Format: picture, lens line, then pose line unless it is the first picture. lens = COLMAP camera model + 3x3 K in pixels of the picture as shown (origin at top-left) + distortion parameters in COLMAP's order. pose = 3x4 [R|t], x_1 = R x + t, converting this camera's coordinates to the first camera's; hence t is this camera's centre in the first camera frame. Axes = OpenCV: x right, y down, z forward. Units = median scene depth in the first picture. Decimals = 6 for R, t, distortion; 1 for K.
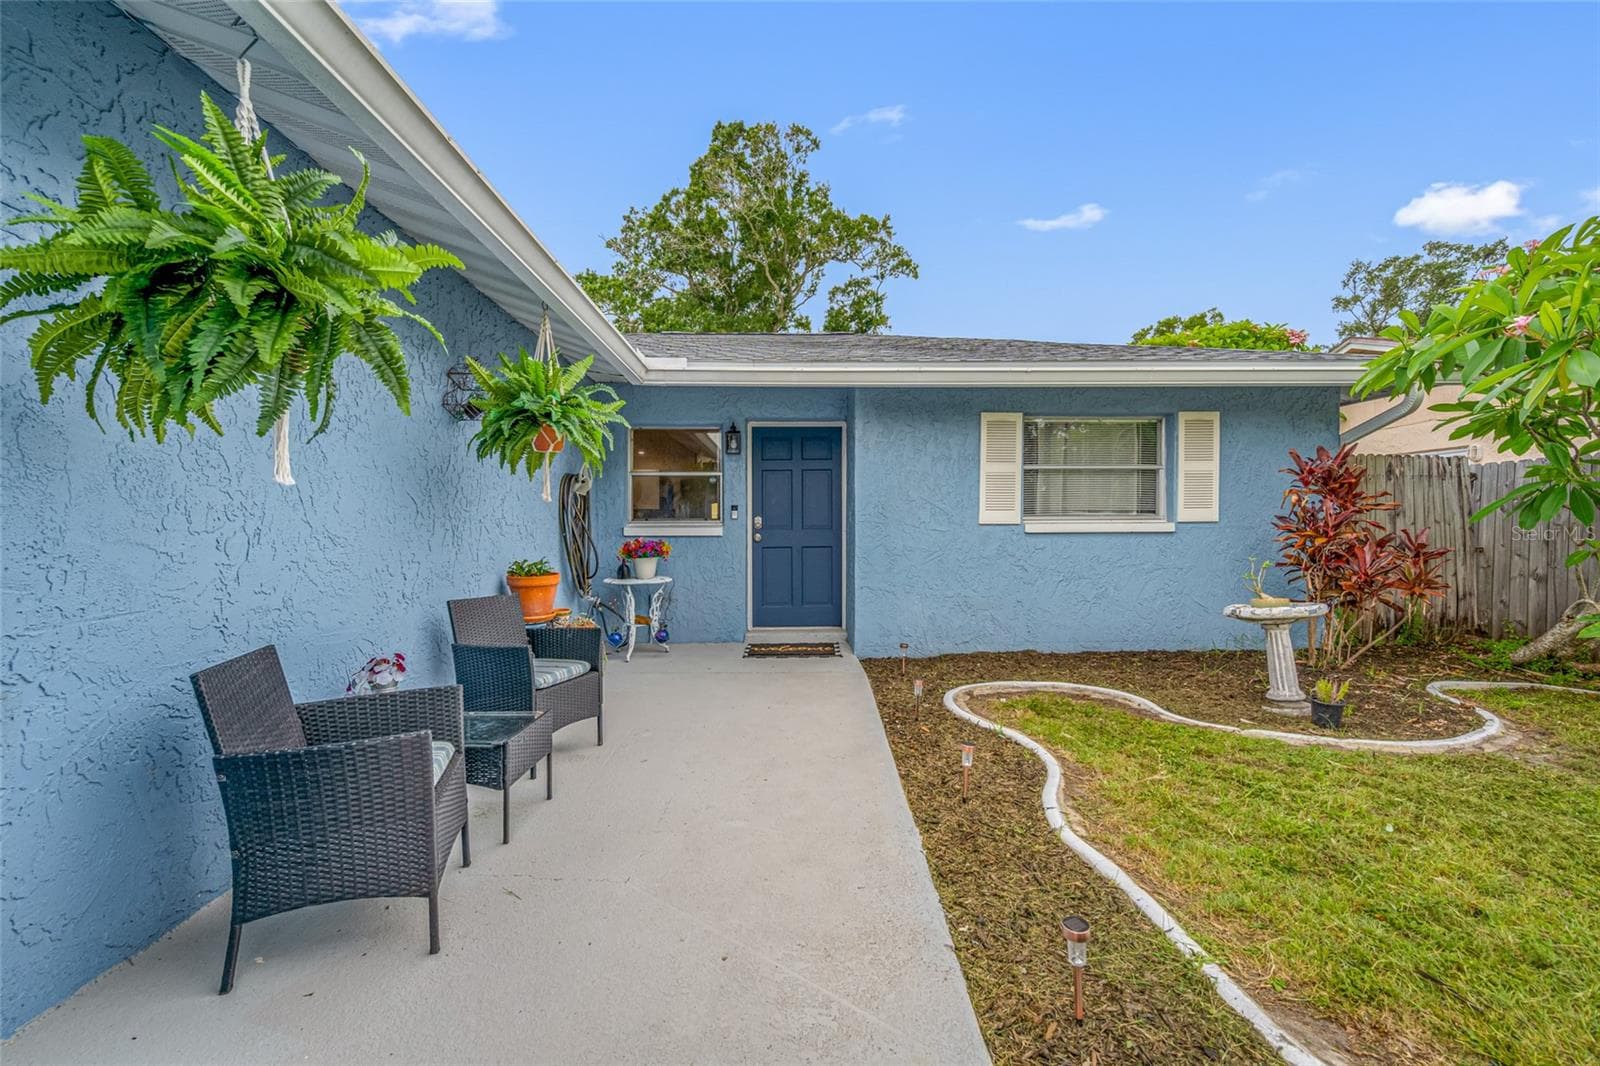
lens RADIAL K [[645.4, 0, 807.2], [0, 645.4, 552.3], [0, 0, 1]] dist [-0.011981, 0.000085]
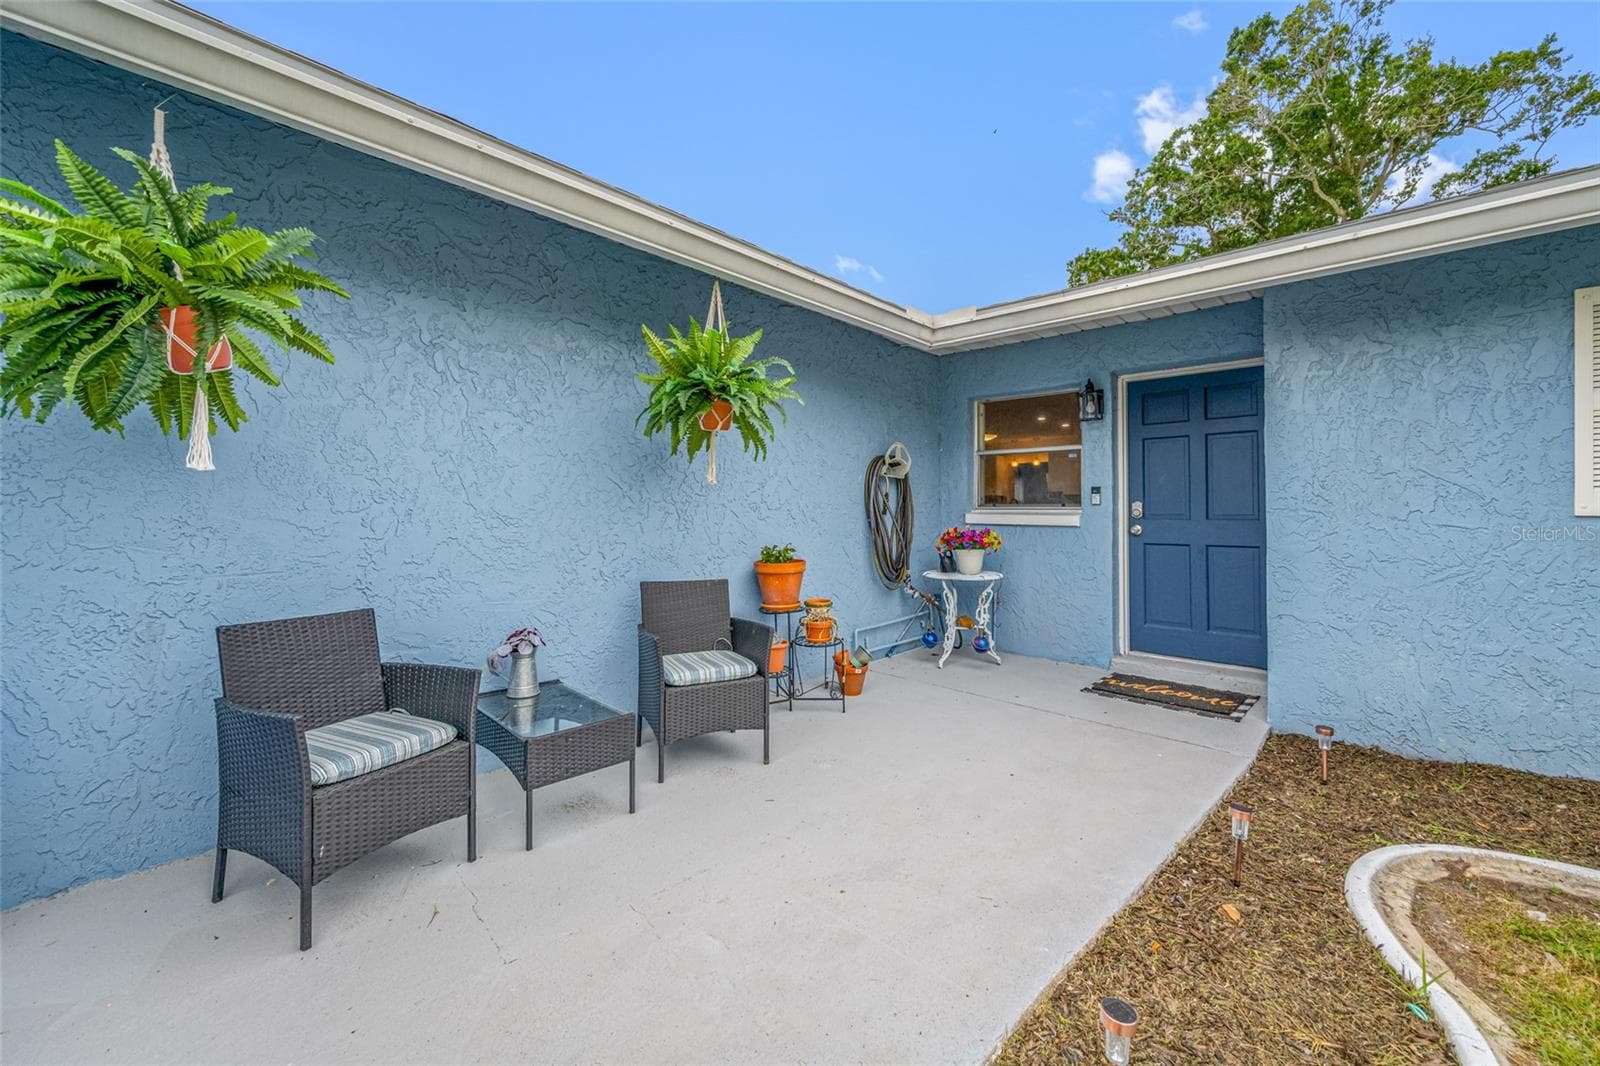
lens RADIAL K [[631.5, 0, 818.6], [0, 631.5, 508.7], [0, 0, 1]] dist [-0.001852, -0.000416]
pose [[0.712172, 0.006569, -0.701974, 0.179081], [-0.039261, 0.998764, -0.030485, -0.011130], [0.700906, 0.049271, 0.711549, 0.236213]]
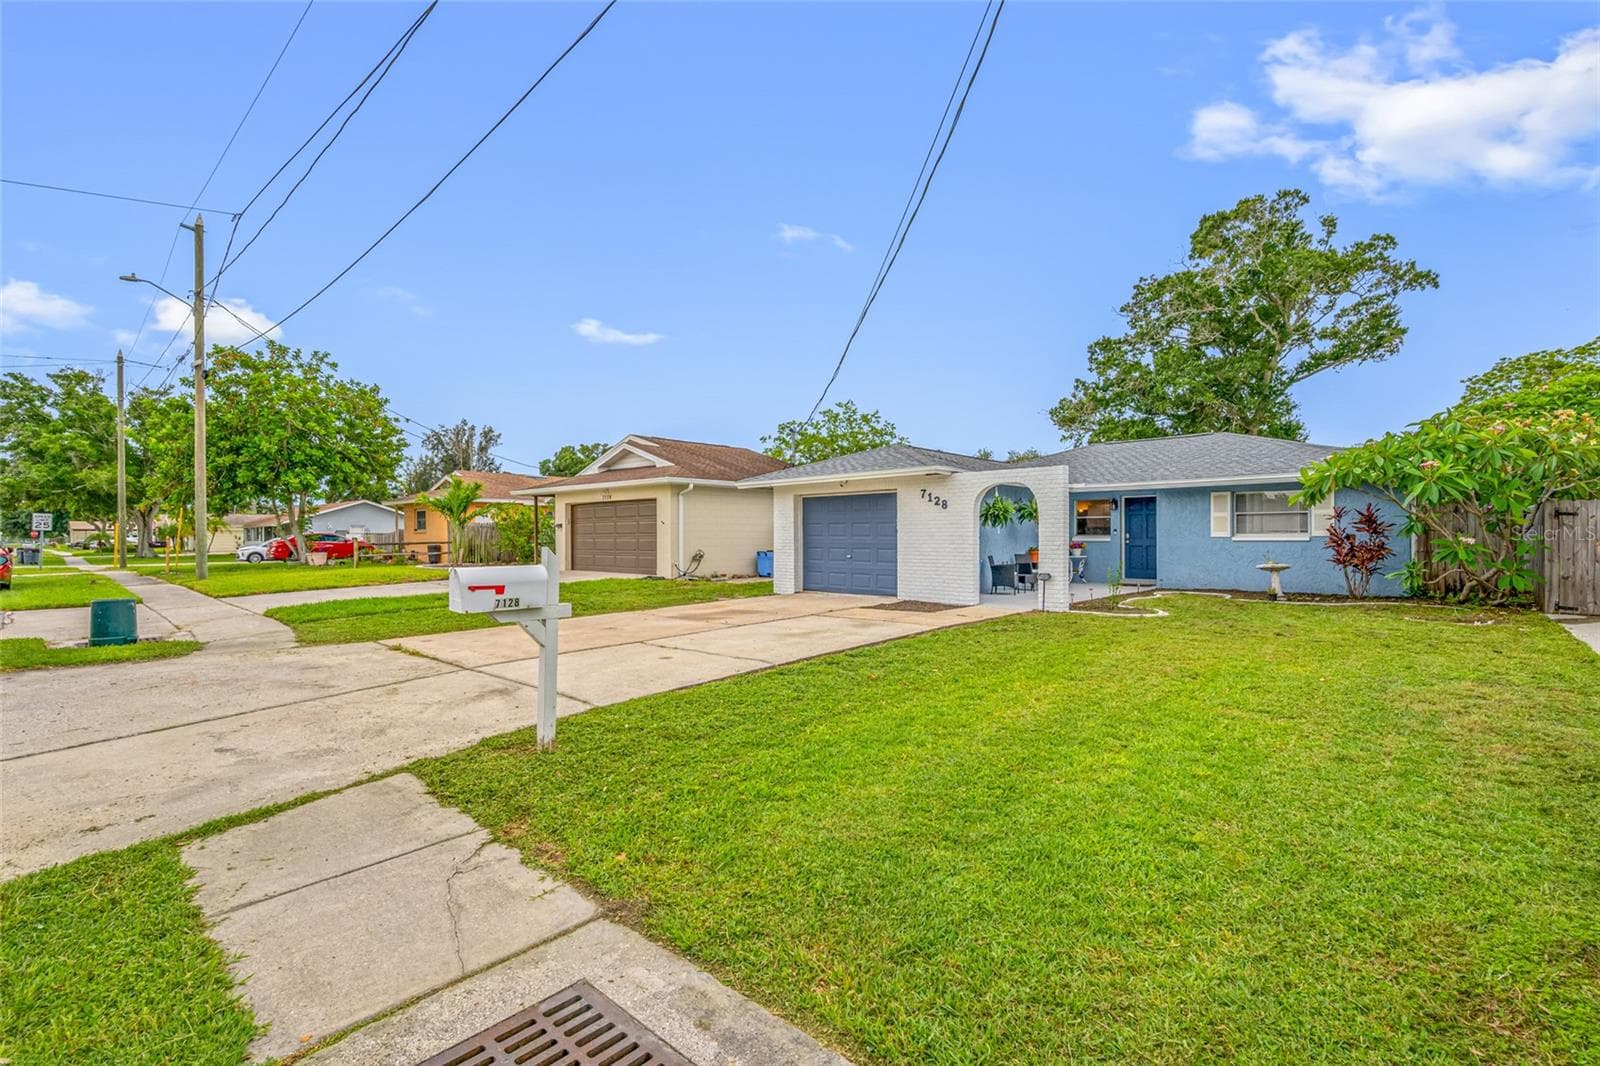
lens RADIAL K [[706.5, 0, 785.4], [0, 706.5, 534.3], [0, 0, 1]] dist [-0.000561, -0.001735]
pose [[0.703763, -0.001759, -0.710432, 0.964676], [-0.027942, 0.999155, -0.030153, 0.069218], [0.709885, 0.041071, 0.703119, -1.923322]]
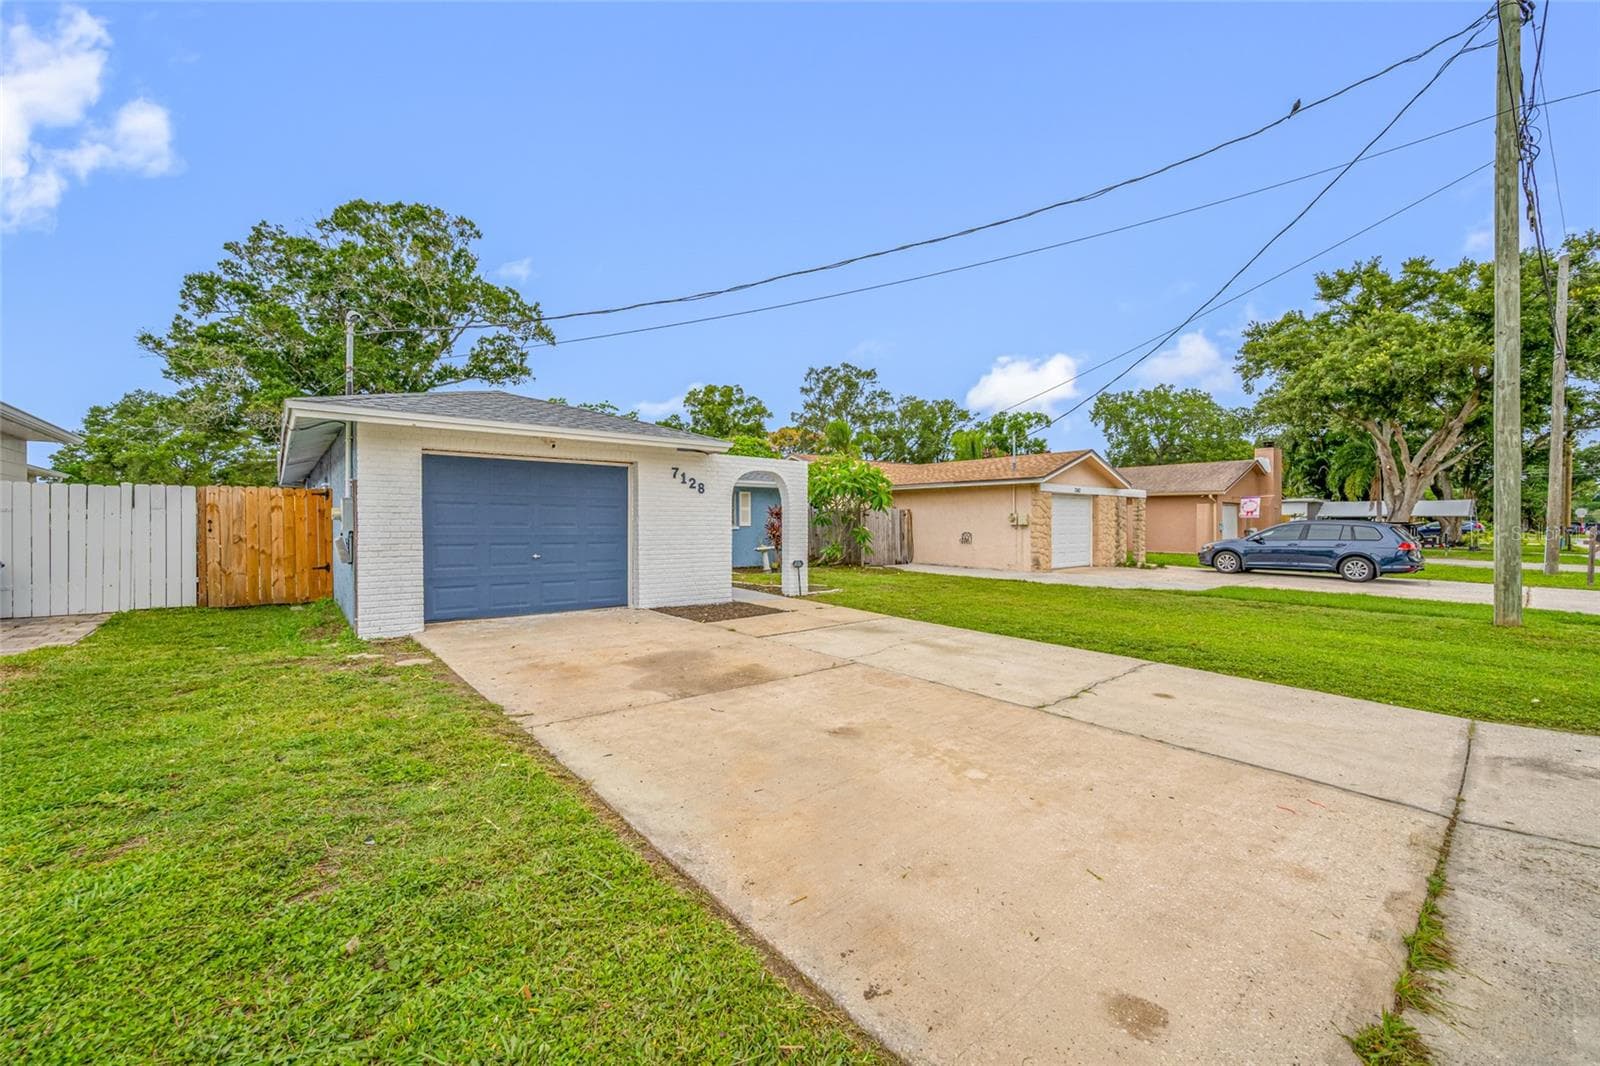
lens RADIAL K [[631.5, 0, 803.1], [0, 631.5, 530.2], [0, 0, 1]] dist [-0.001852, -0.000416]
pose [[0.783718, -0.001610, 0.621115, -1.027618], [0.022174, 0.999432, -0.025388, 0.056762], [-0.620721, 0.033669, 0.783308, -1.521177]]
